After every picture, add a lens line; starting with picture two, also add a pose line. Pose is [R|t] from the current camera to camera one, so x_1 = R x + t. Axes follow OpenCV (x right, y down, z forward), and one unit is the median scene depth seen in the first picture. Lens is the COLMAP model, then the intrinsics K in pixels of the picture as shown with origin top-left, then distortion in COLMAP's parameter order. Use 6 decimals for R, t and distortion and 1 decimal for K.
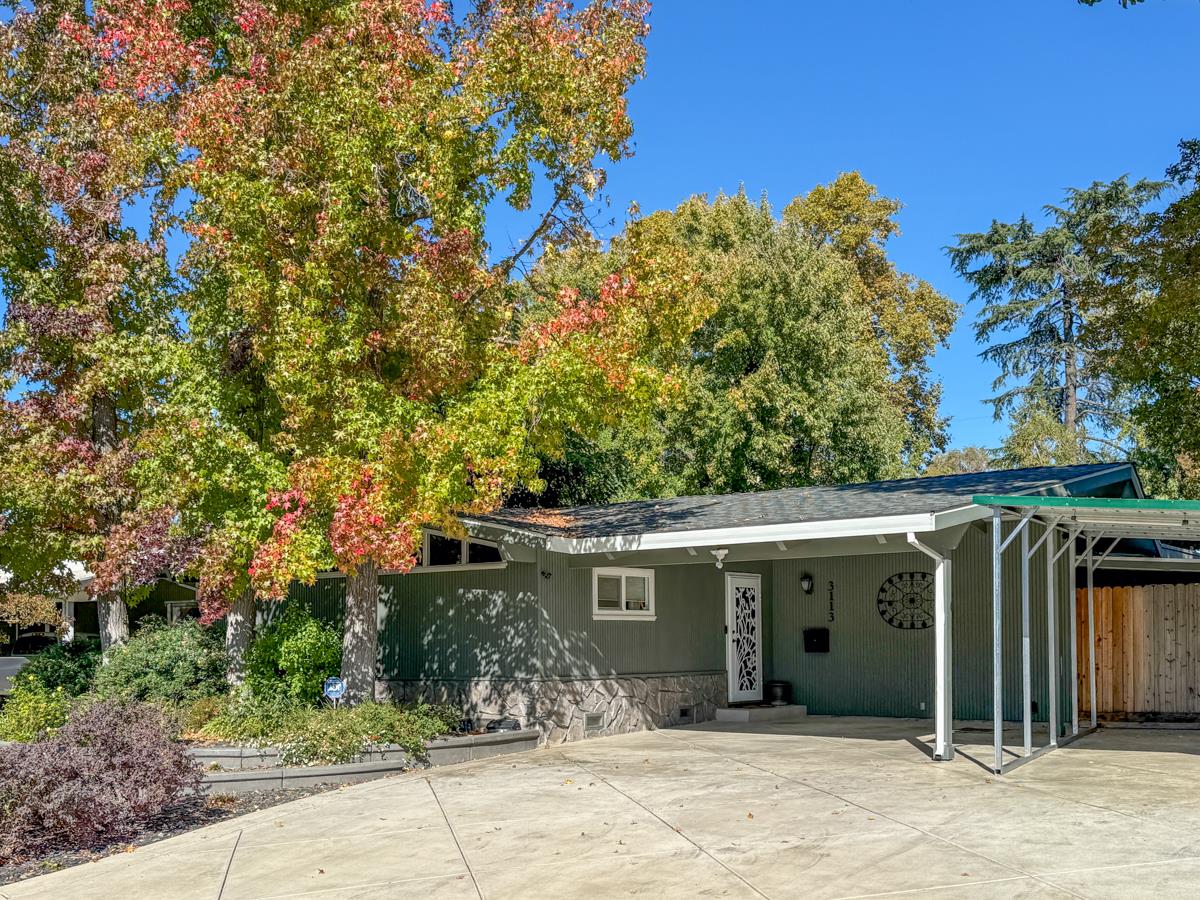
lens RADIAL K [[1258.8, 0, 600.0], [0, 1258.8, 450.0], [0, 0, 1]] dist [0.006220, -0.008911]
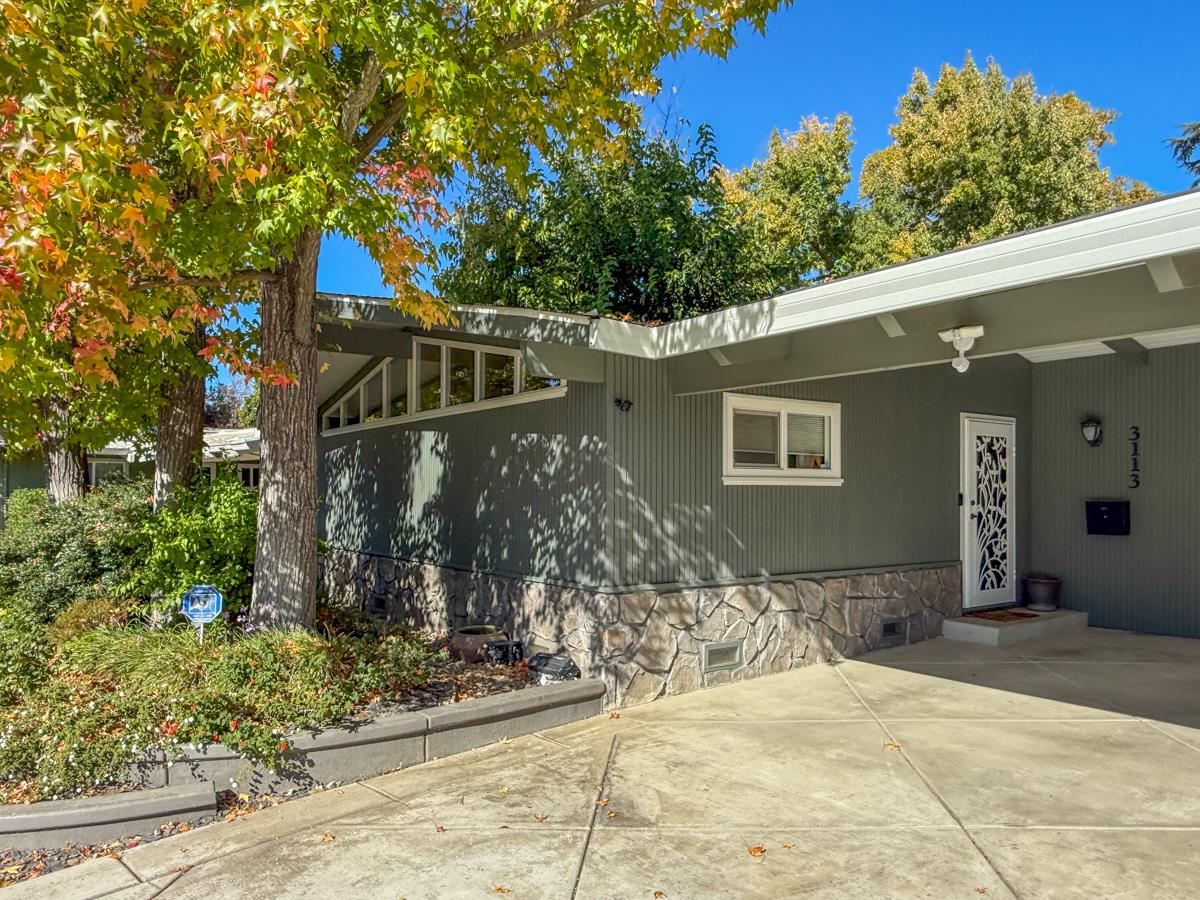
lens RADIAL K [[881.7, 0, 600.0], [0, 881.7, 450.0], [0, 0, 1]] dist [-0.029844, 0.026031]
pose [[0.962056, 0.000564, -0.272852, 0.050899], [0.027646, 0.994650, 0.099534, 0.076589], [0.271448, -0.103301, 0.956893, 0.593783]]
